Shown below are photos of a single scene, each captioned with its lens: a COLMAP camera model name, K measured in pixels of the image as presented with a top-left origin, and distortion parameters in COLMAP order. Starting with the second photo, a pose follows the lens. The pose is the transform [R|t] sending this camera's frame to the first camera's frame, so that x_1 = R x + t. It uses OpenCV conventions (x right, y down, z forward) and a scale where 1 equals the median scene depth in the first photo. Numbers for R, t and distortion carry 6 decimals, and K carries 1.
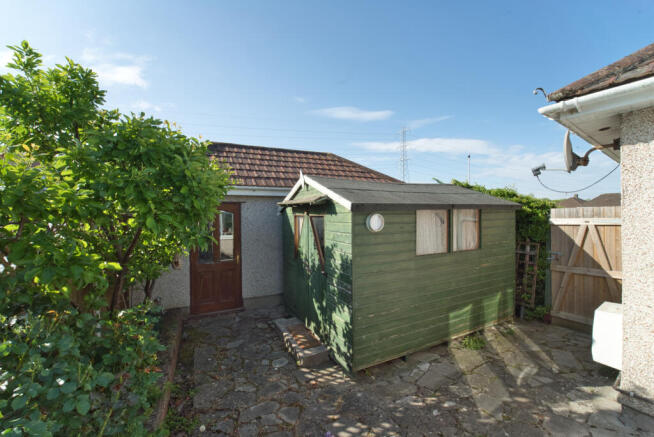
lens RADIAL K [[269.6, 0, 323.8], [0, 269.6, 220.1], [0, 0, 1]] dist [-0.000584, 0.000065]
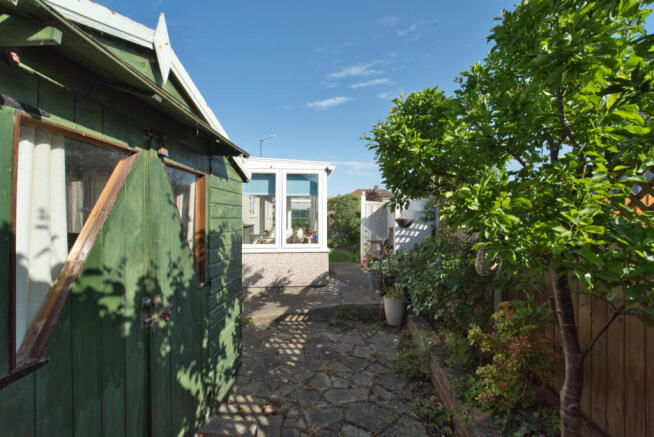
lens RADIAL K [[269.6, 0, 323.8], [0, 269.6, 220.1], [0, 0, 1]] dist [-0.000584, 0.000065]
pose [[-0.868596, 0.007142, 0.495469, -0.525069], [0.020082, 0.999582, 0.020796, 0.074694], [-0.495114, 0.028013, -0.868376, 1.520519]]
